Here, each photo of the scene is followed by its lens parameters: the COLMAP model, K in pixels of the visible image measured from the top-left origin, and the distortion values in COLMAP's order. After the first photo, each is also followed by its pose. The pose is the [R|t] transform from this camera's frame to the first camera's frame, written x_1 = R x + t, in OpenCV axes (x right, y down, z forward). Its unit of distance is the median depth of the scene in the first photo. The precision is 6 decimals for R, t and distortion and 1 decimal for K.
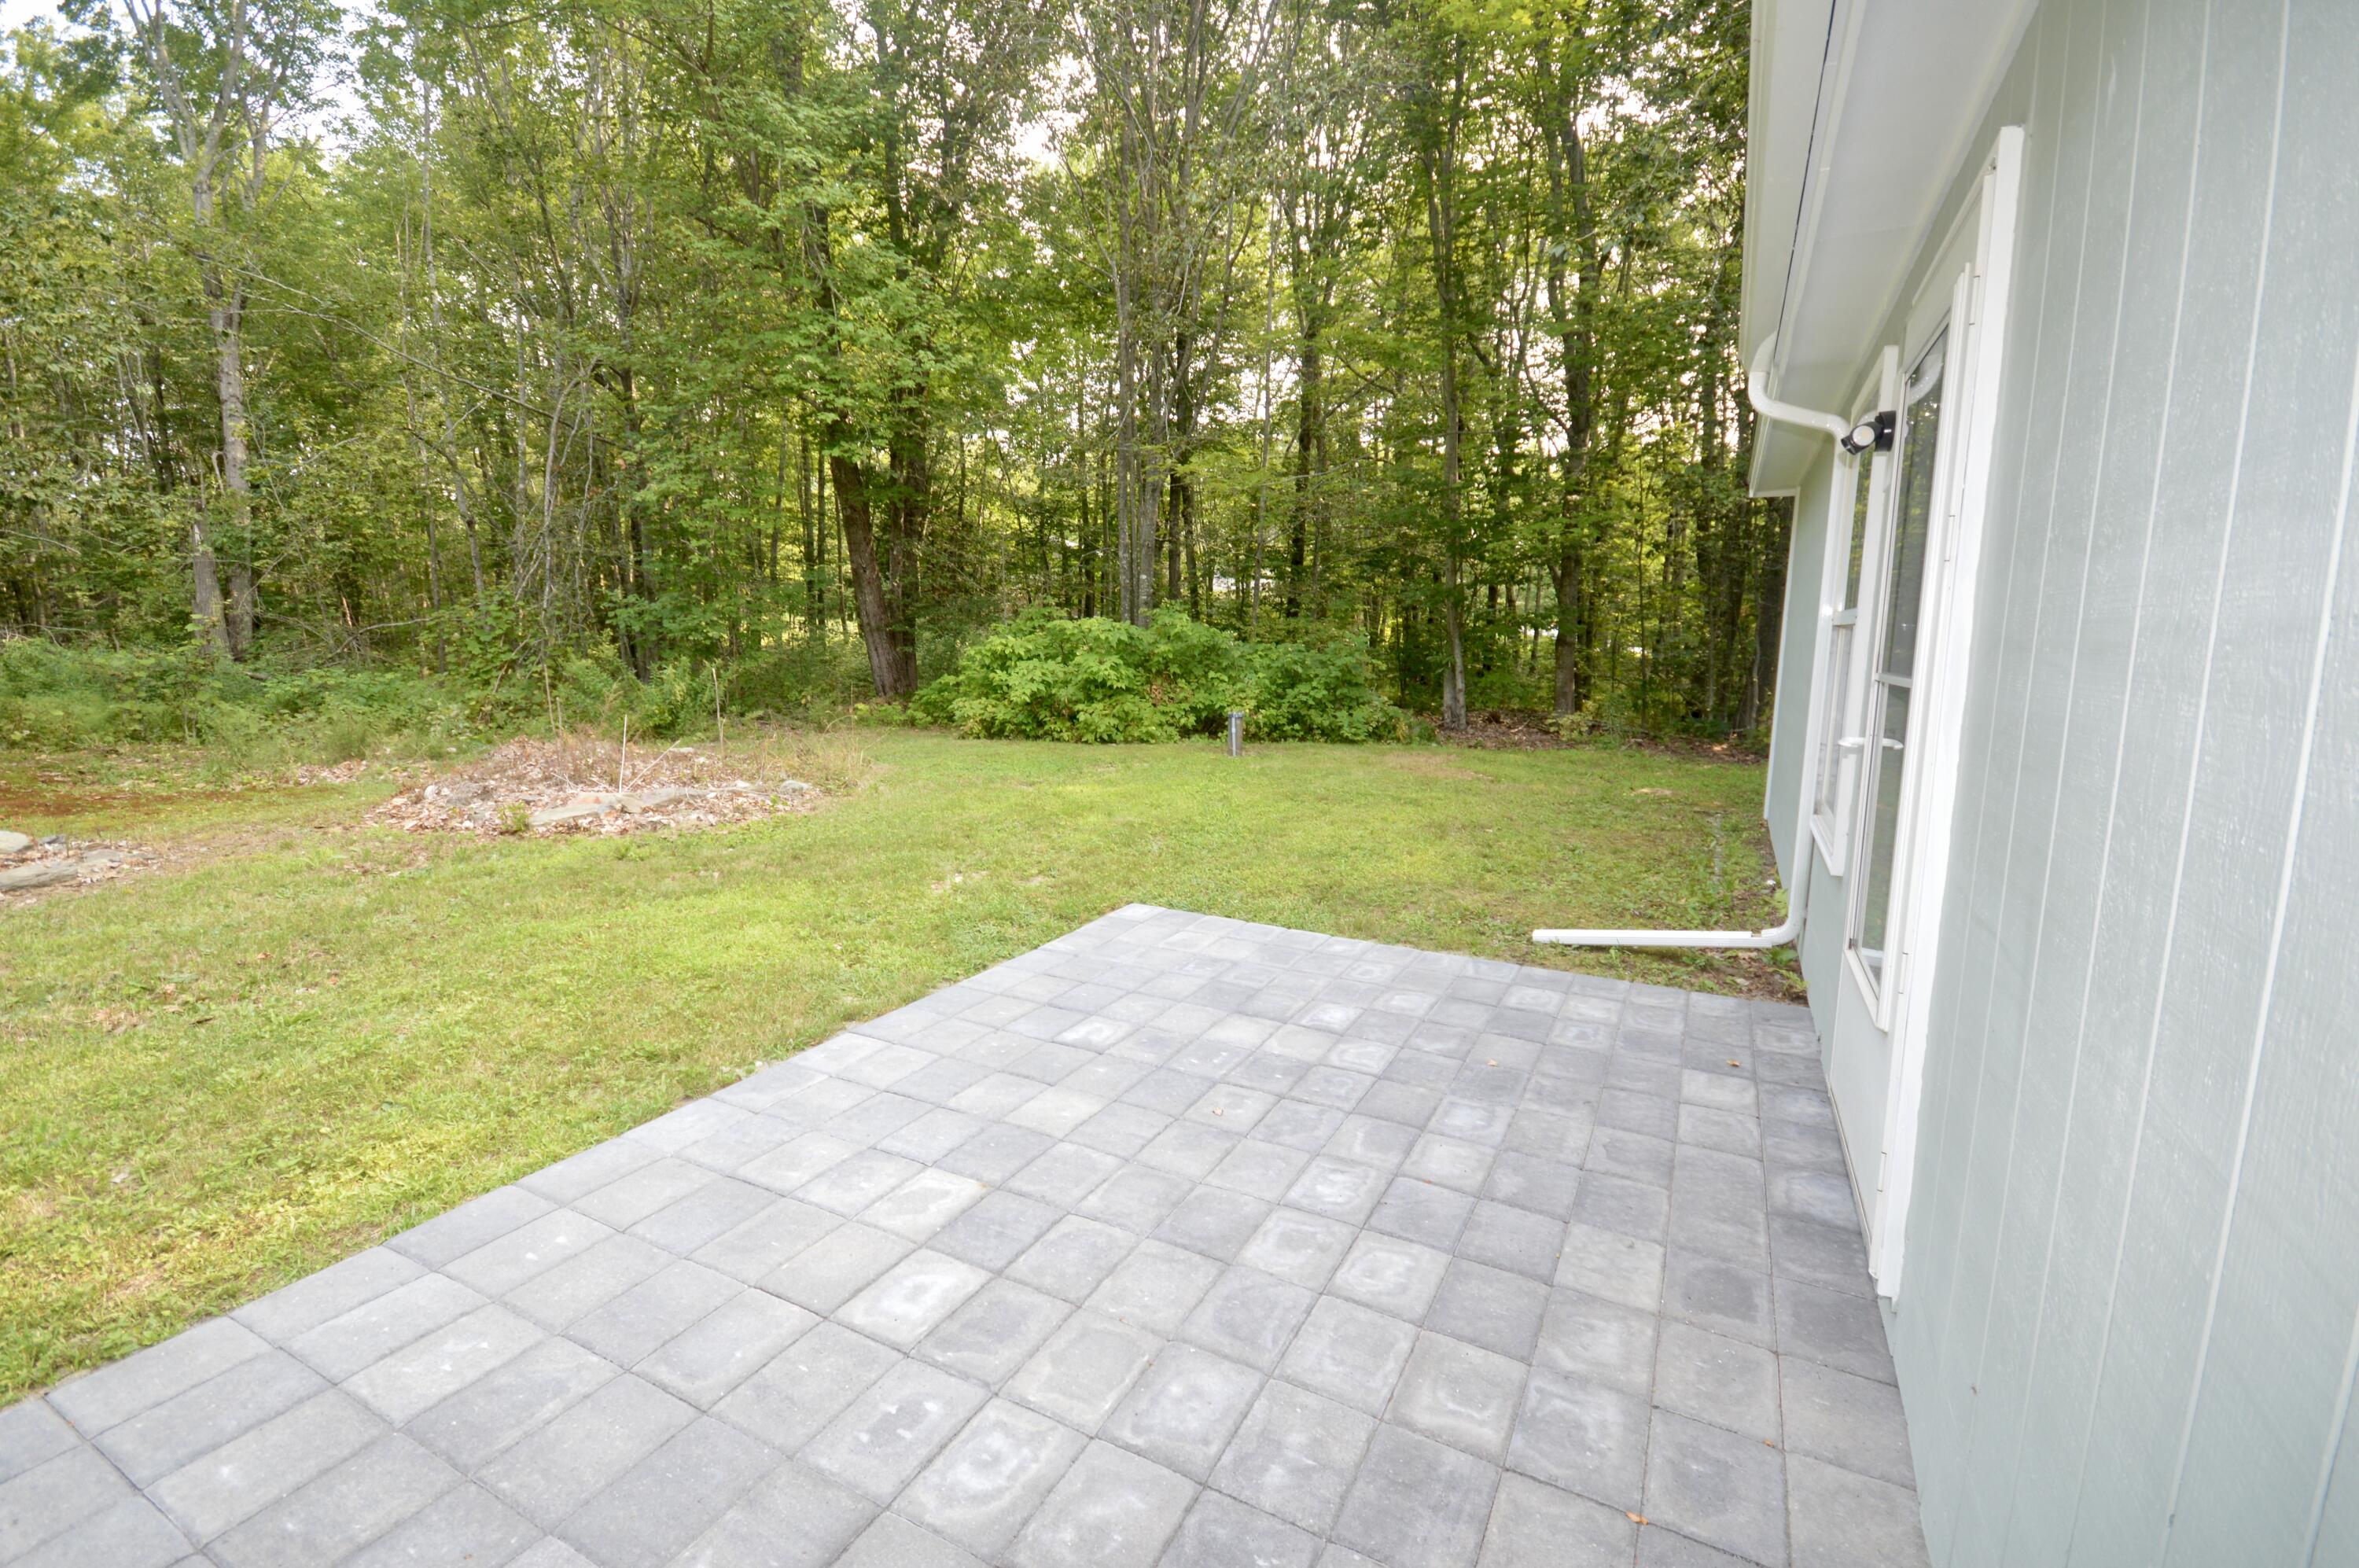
lens RADIAL K [[1057.6, 0, 1179.5], [0, 1057.6, 784.0], [0, 0, 1]] dist [-0.011489, 0.000480]
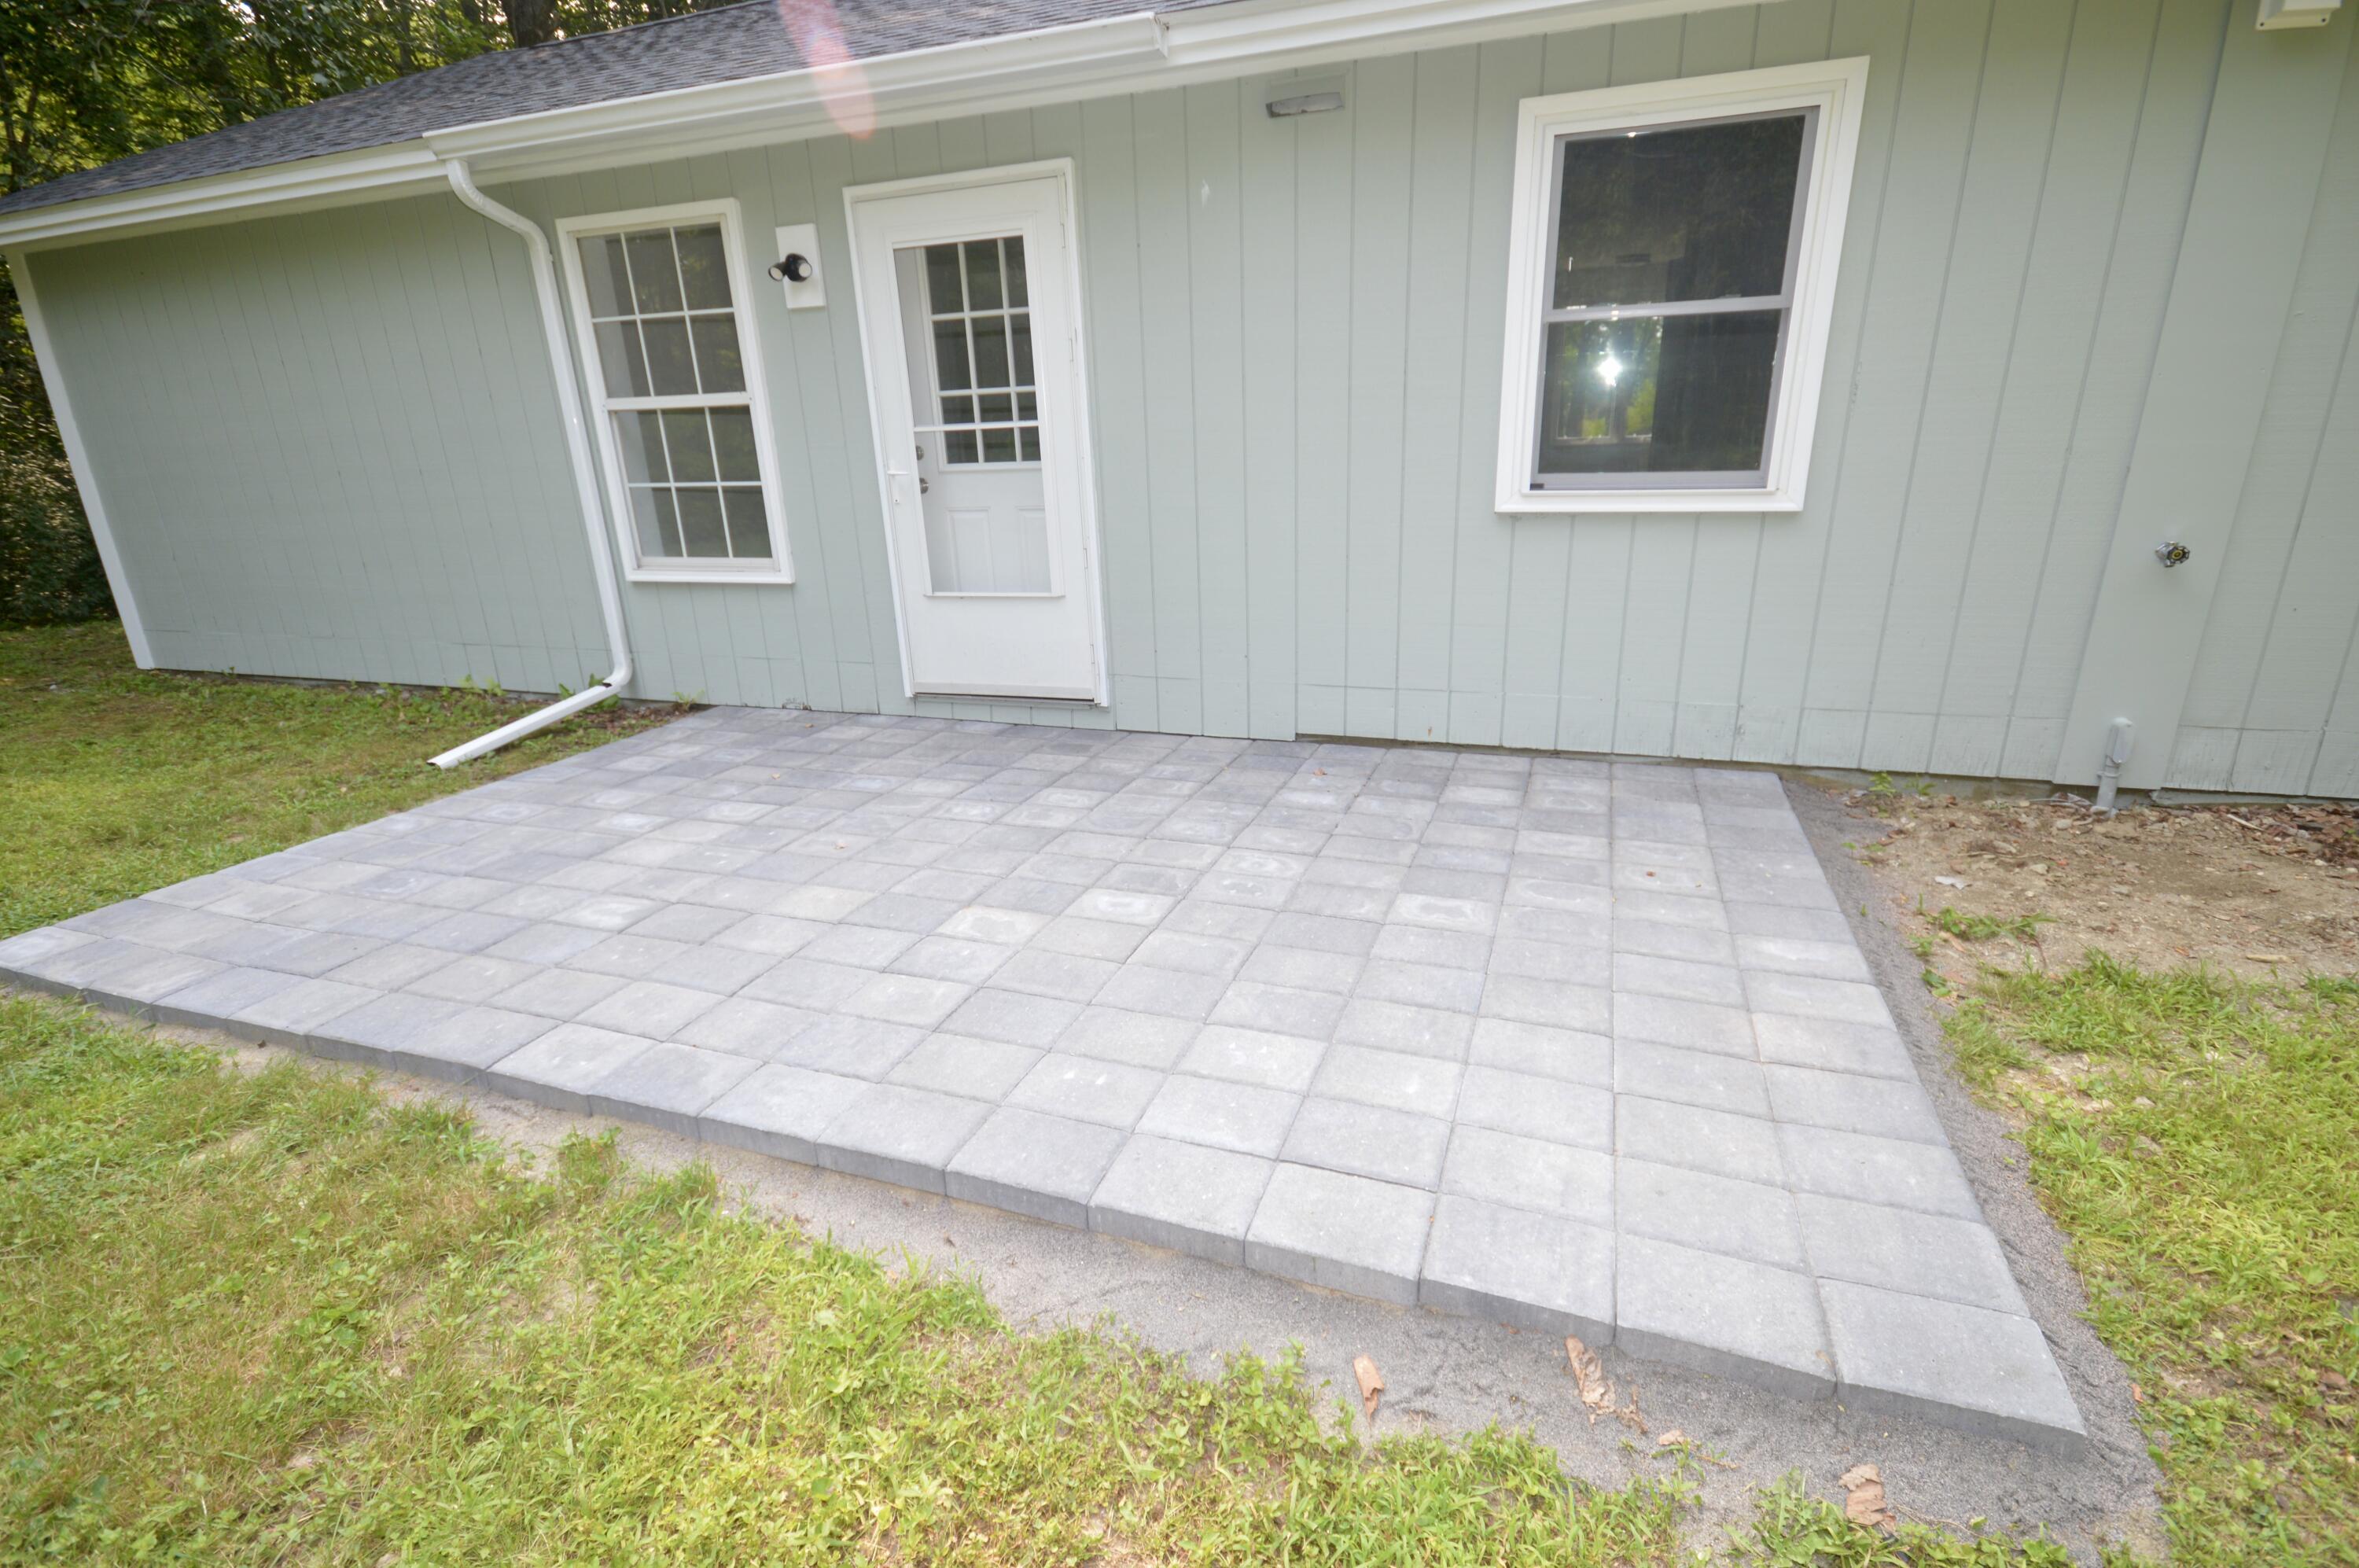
lens RADIAL K [[1064.3, 0, 1182.4], [0, 1064.3, 810.9], [0, 0, 1]] dist [0.002639, 0.000339]
pose [[-0.124928, -0.346254, 0.929785, -1.040964], [0.178455, 0.914002, 0.364354, -0.073499], [-0.975985, 0.211443, -0.052394, 0.686057]]
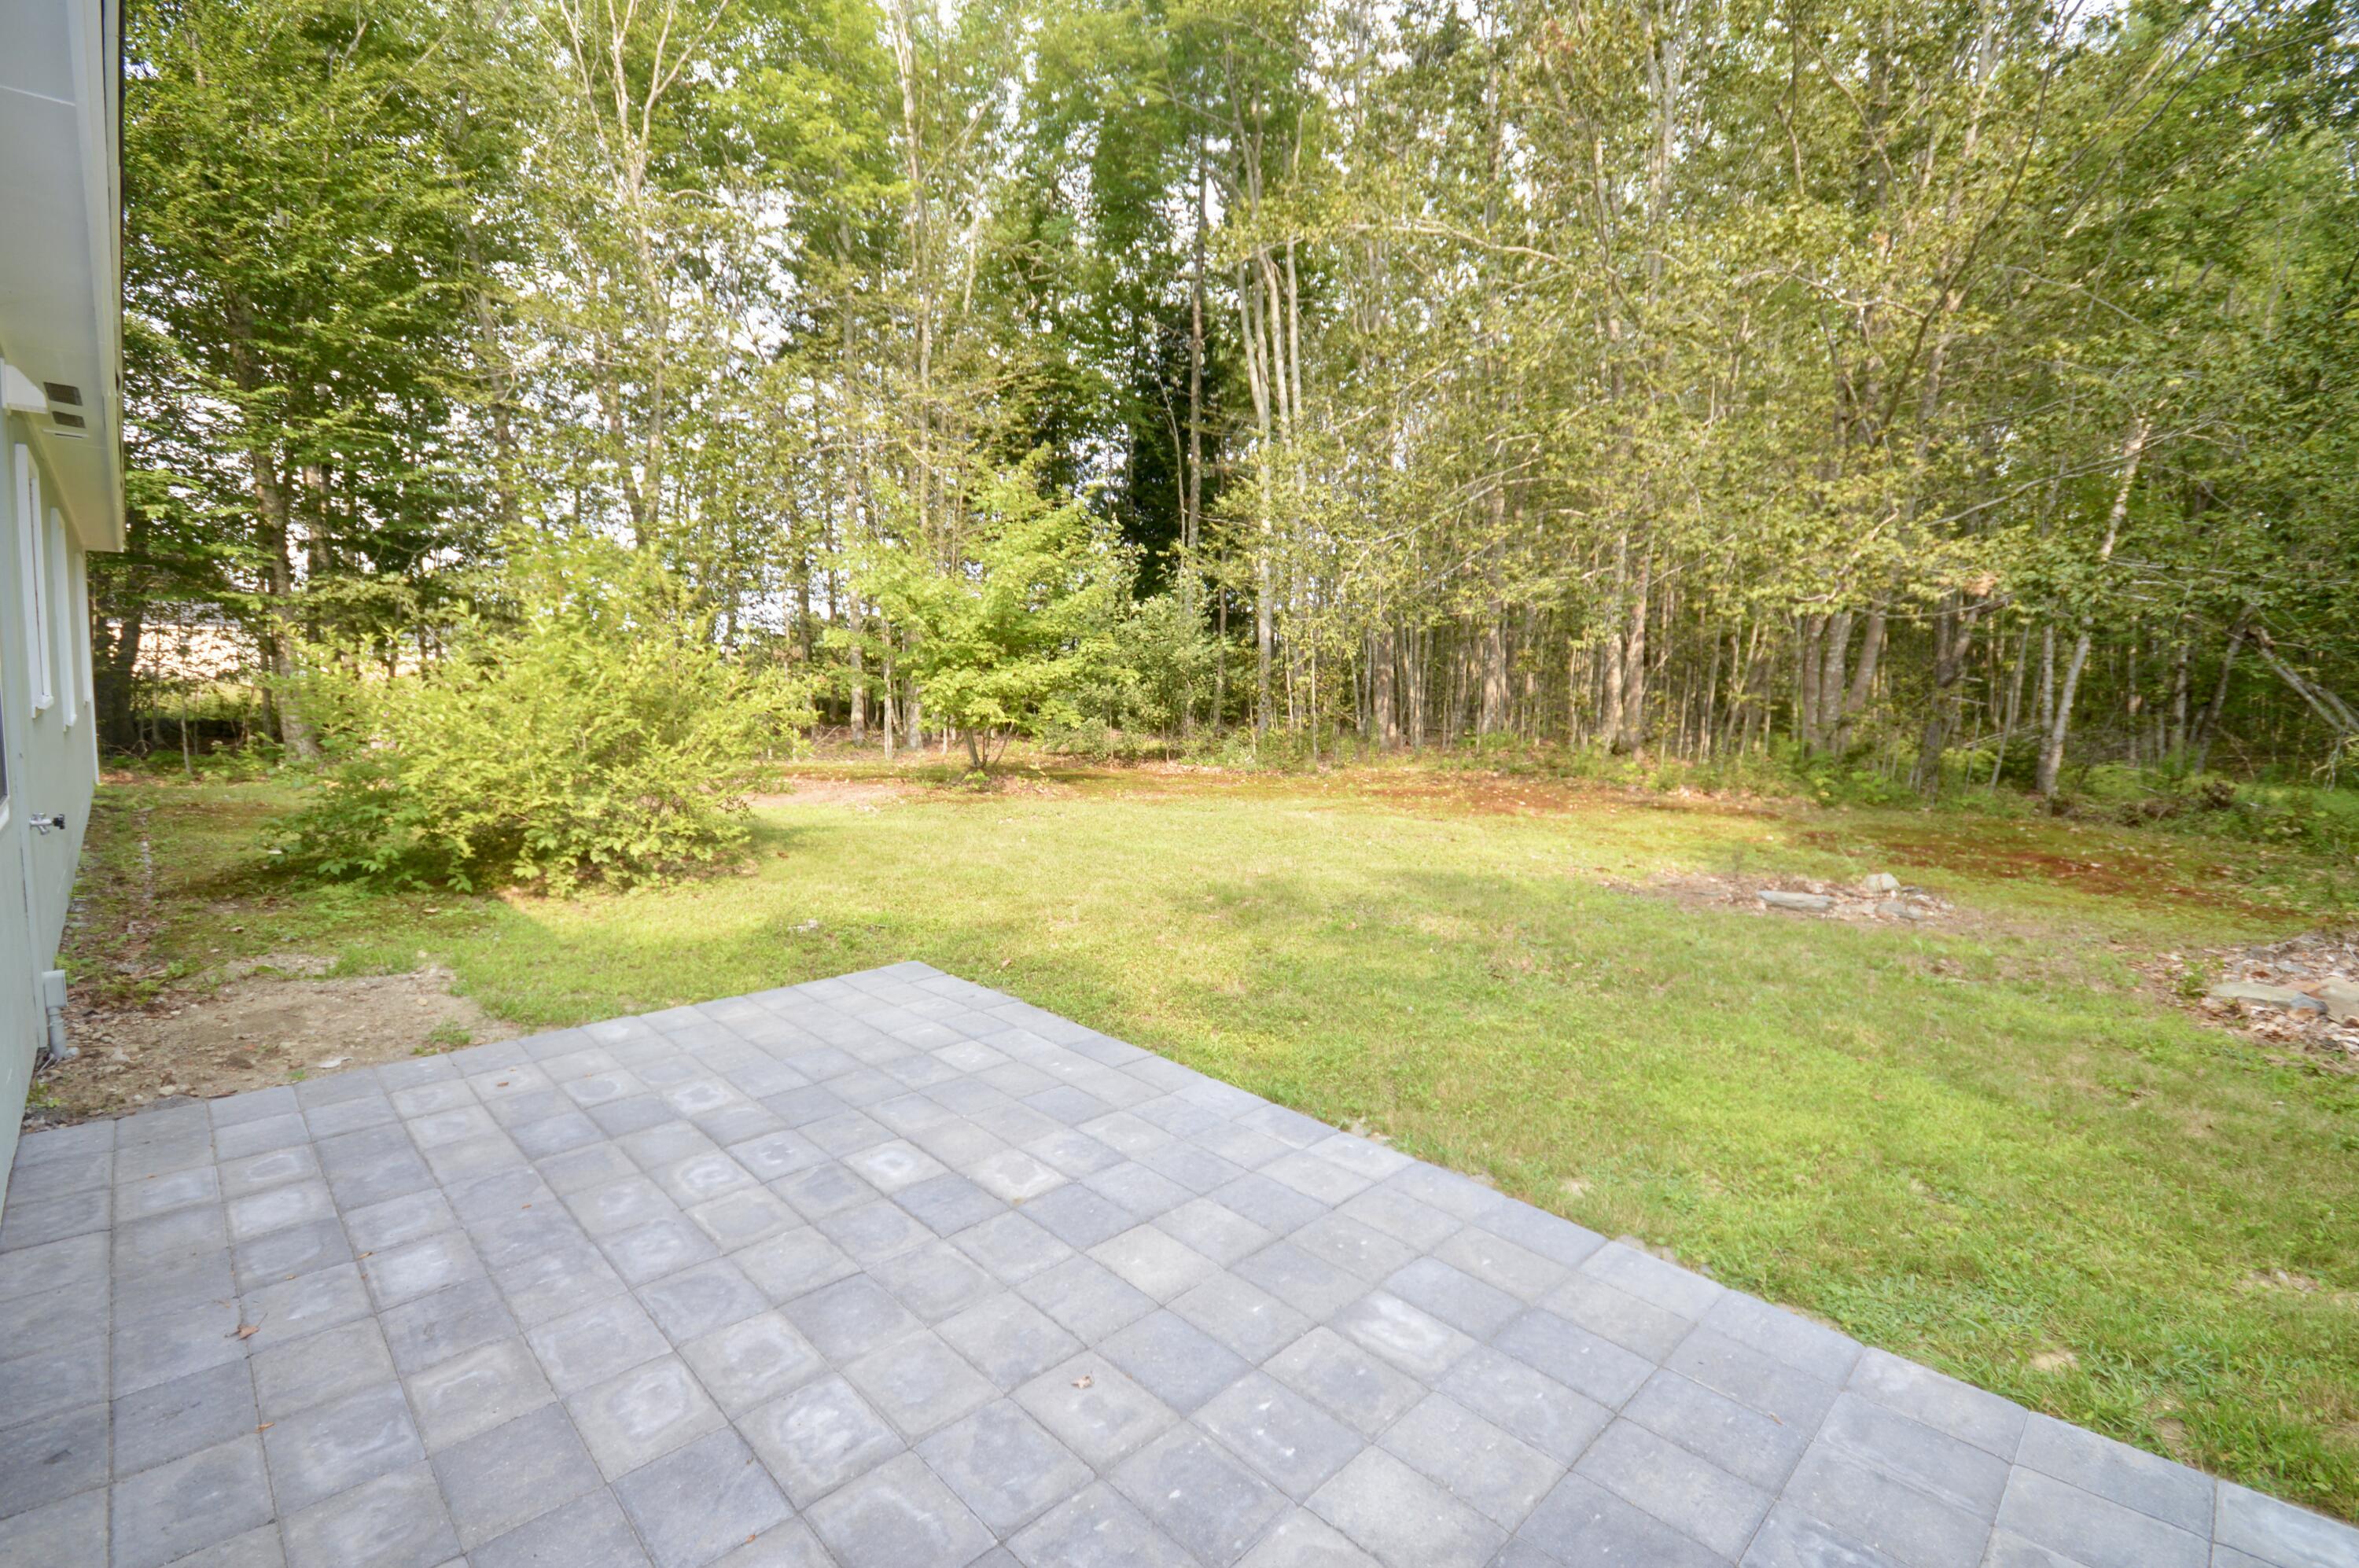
lens RADIAL K [[1057.6, 0, 1179.5], [0, 1057.6, 784.0], [0, 0, 1]] dist [-0.011489, 0.000480]
pose [[-0.315112, 0.073777, -0.946183, 0.626081], [-0.171964, 0.976033, 0.133374, -0.169428], [0.933345, 0.204737, -0.294873, 1.164170]]
